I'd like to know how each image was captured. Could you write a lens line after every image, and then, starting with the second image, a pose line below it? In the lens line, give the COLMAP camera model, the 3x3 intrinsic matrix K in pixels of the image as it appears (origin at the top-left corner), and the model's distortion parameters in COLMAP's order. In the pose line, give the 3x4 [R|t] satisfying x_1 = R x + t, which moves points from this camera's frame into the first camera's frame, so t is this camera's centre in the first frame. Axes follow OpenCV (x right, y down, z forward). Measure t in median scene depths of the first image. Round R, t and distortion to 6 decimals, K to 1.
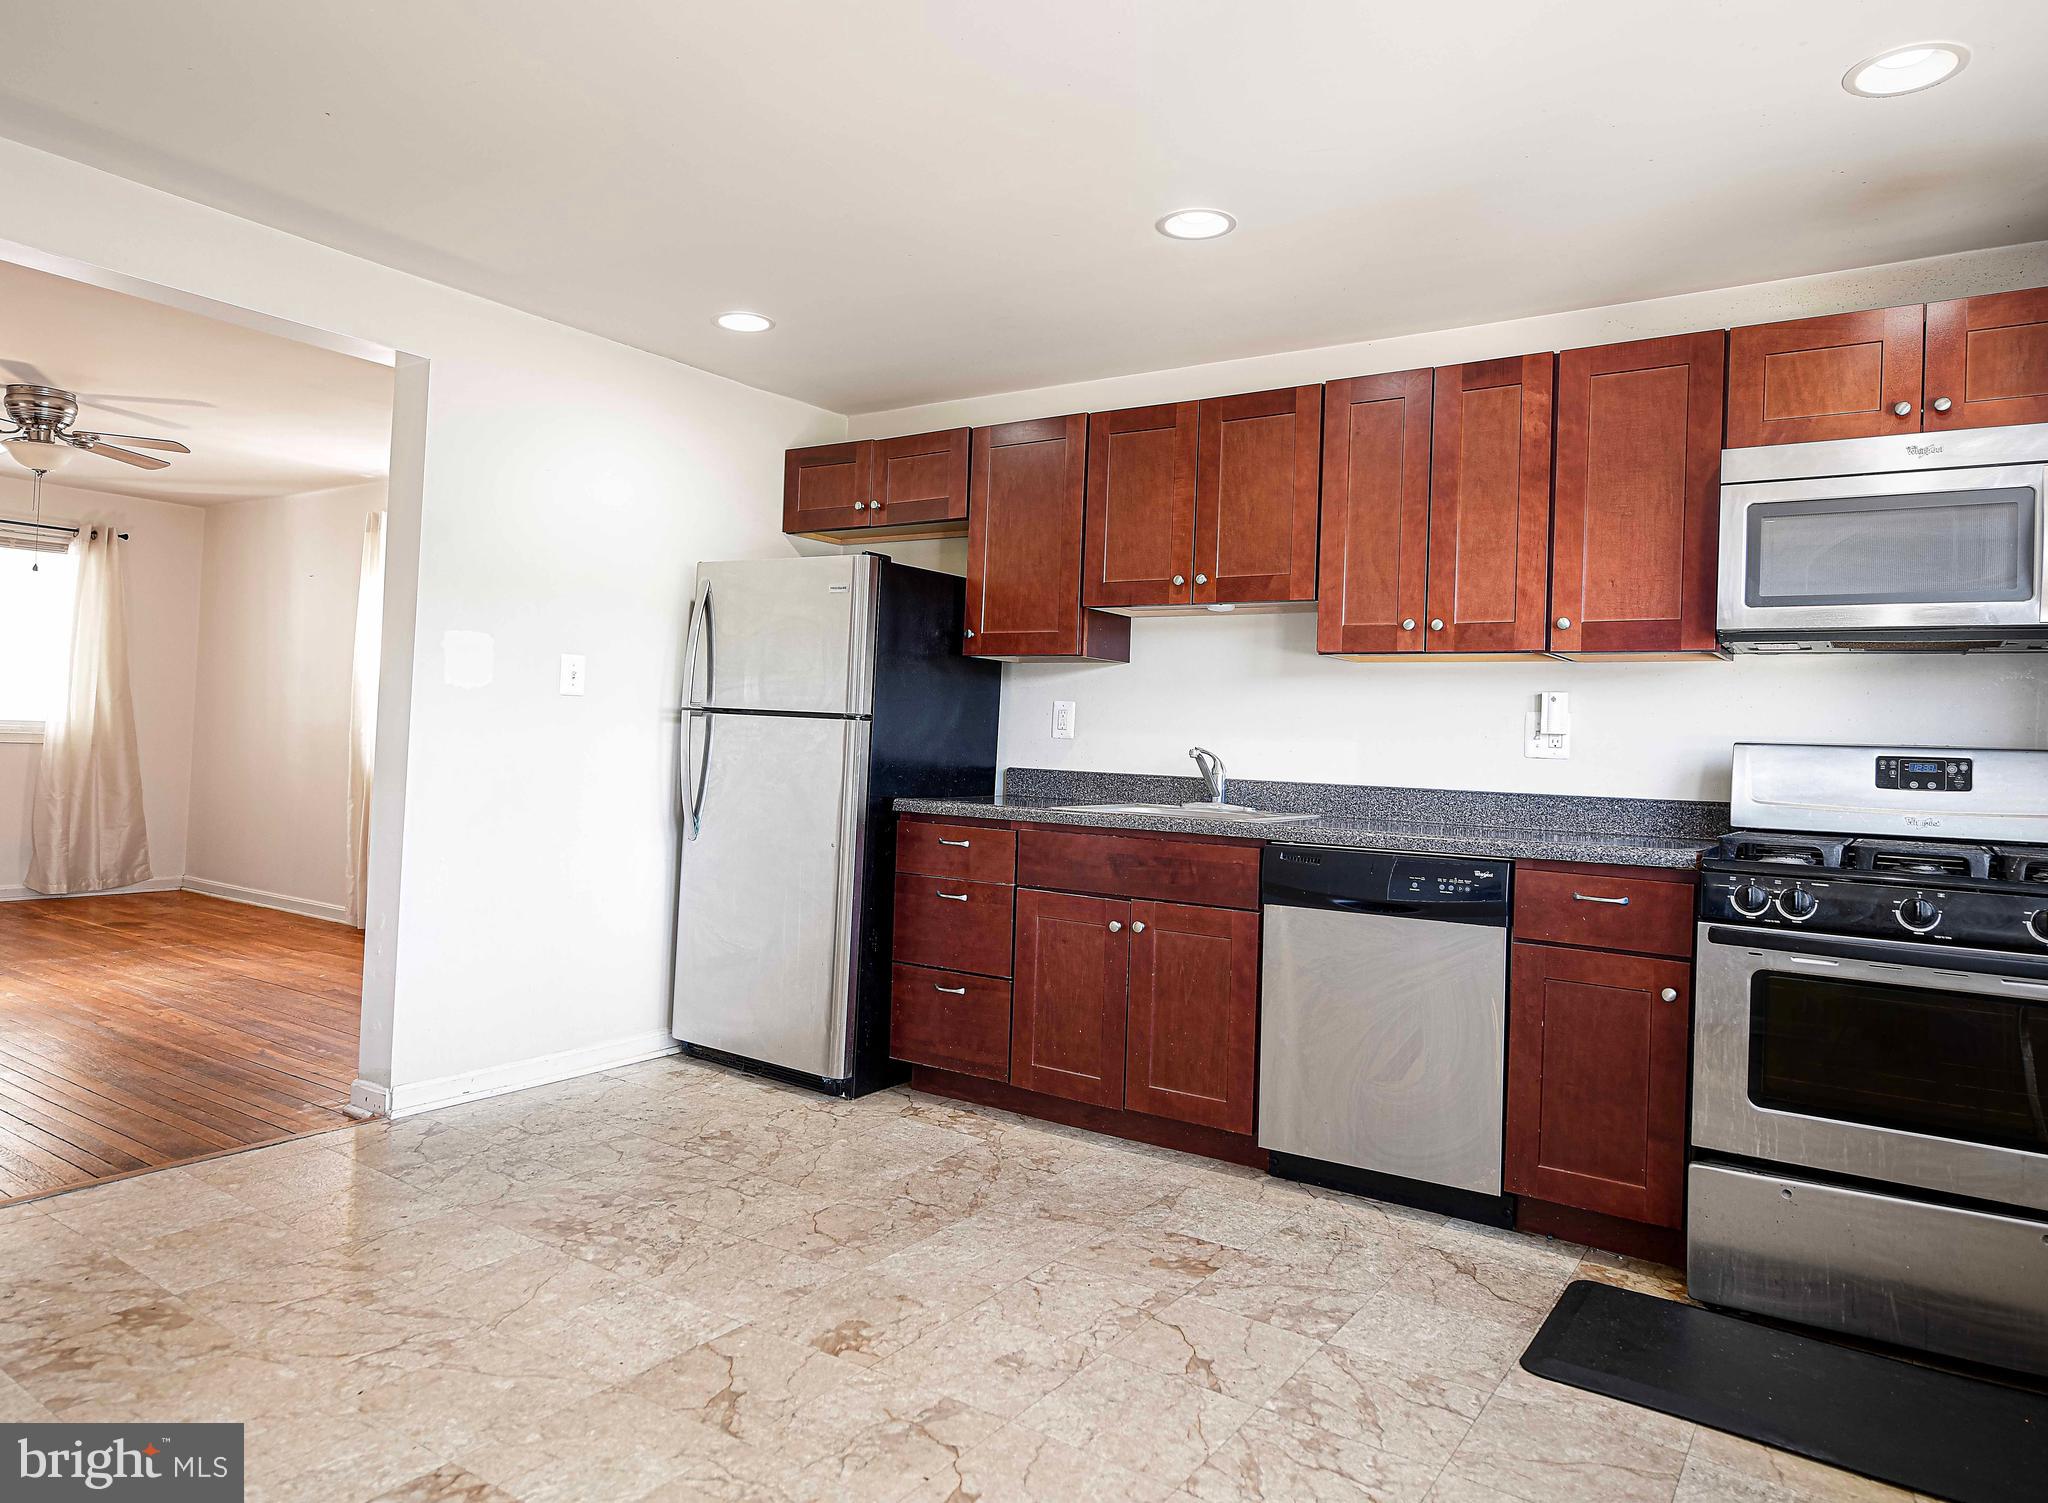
lens RADIAL K [[1276.4, 0, 994.8], [0, 1276.4, 722.4], [0, 0, 1]] dist [-0.001661, -0.004907]
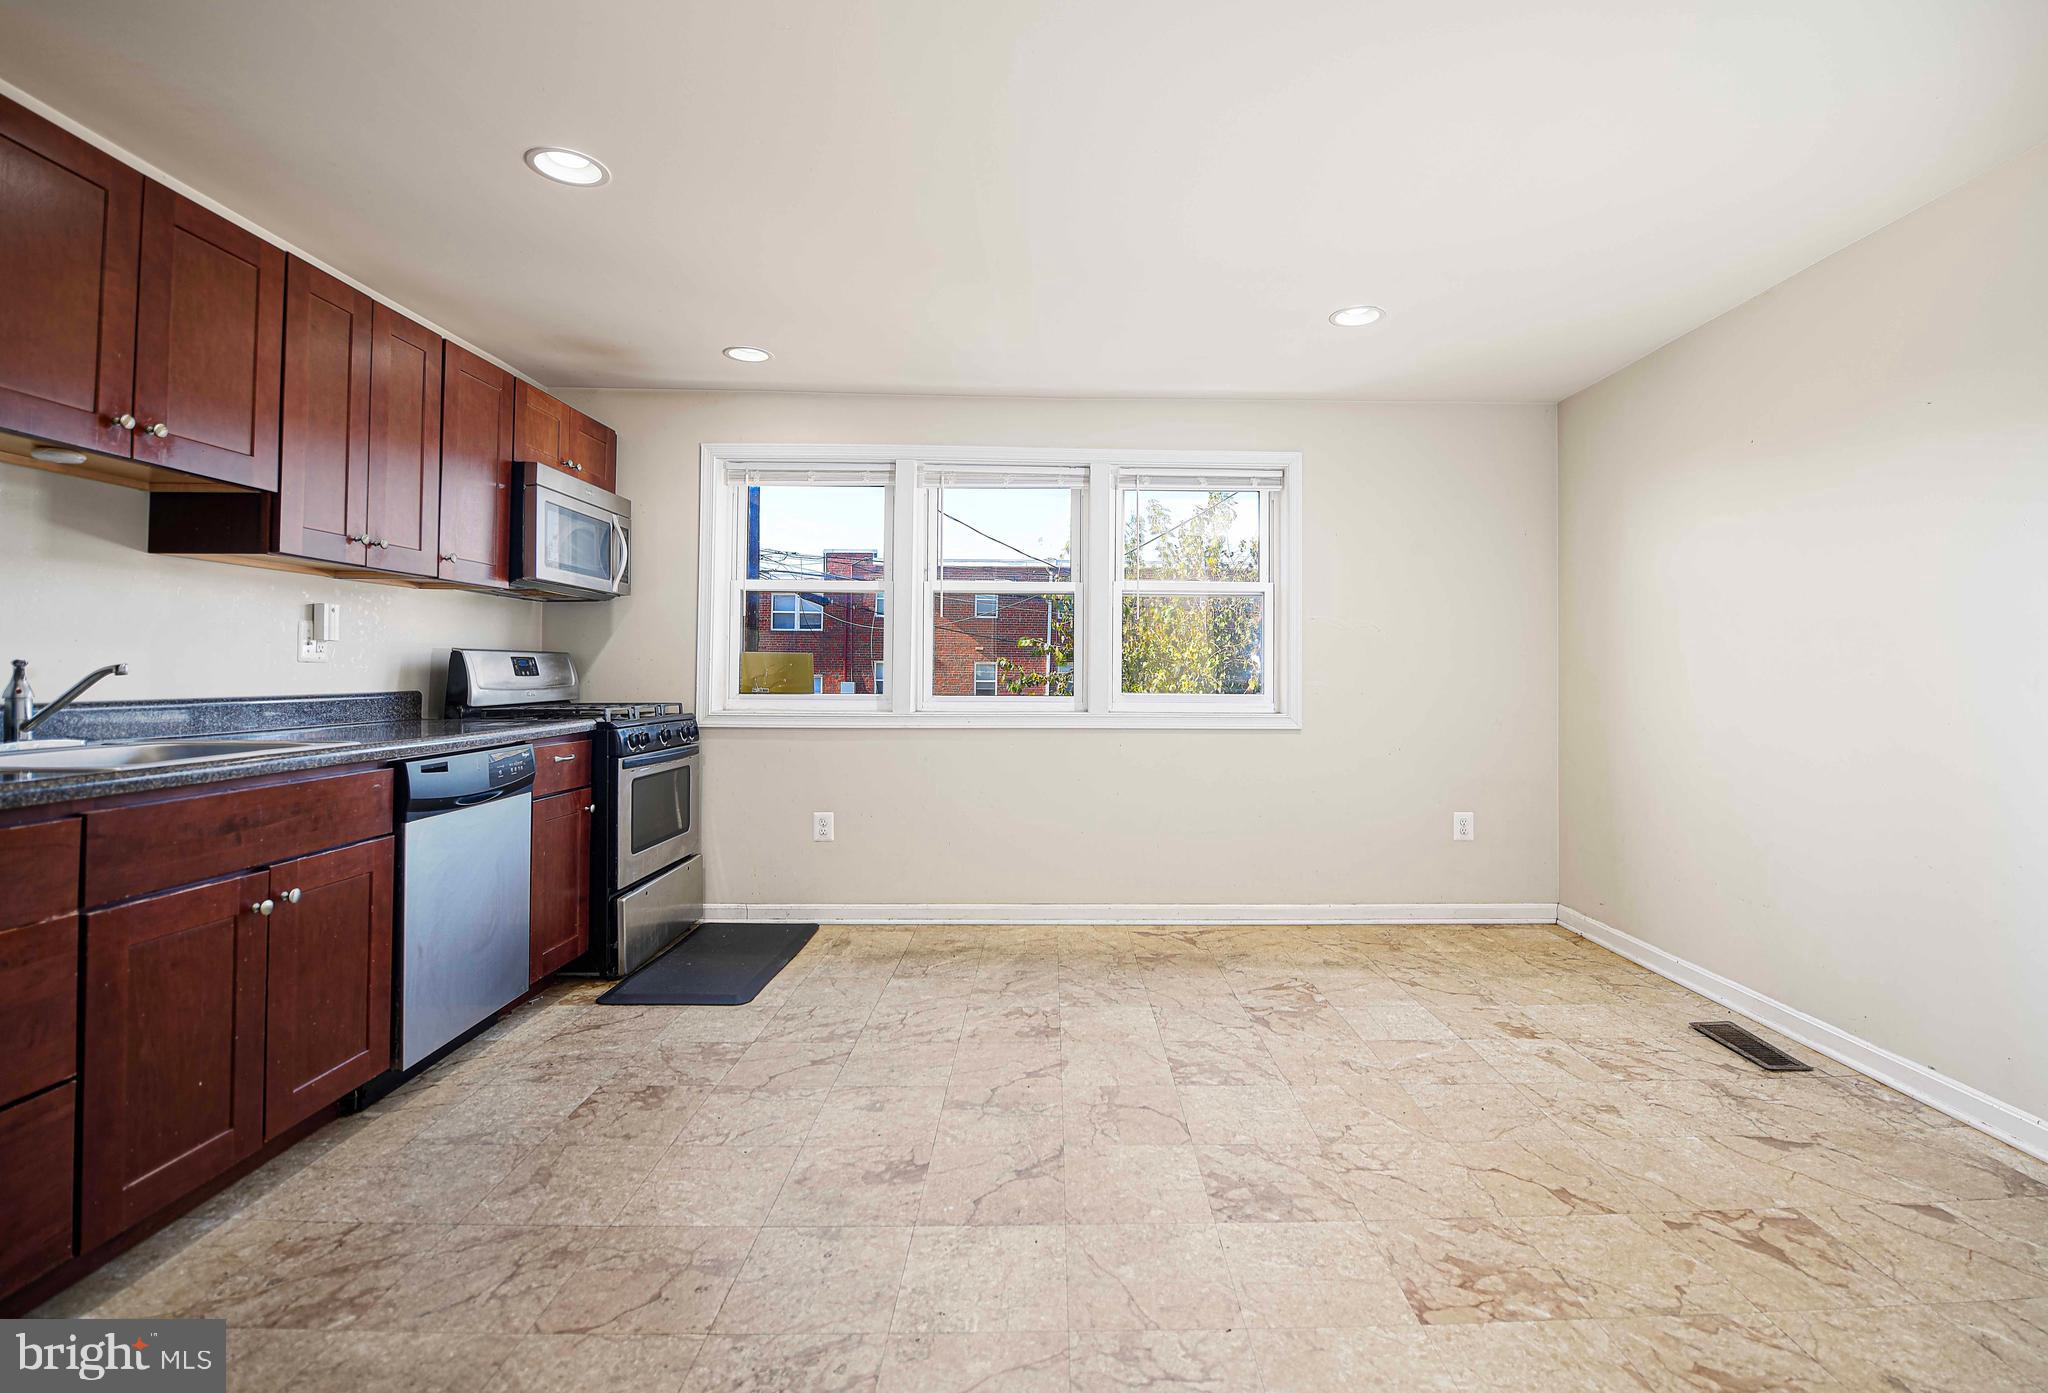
lens RADIAL K [[955.9, 0, 1067.5], [0, 955.9, 653.9], [0, 0, 1]] dist [-0.013703, -0.002710]
pose [[-0.586613, -0.025545, 0.809465, -0.682774], [-0.041655, 0.999131, 0.001343, -0.008497], [-0.808796, -0.032930, -0.587167, 1.046009]]
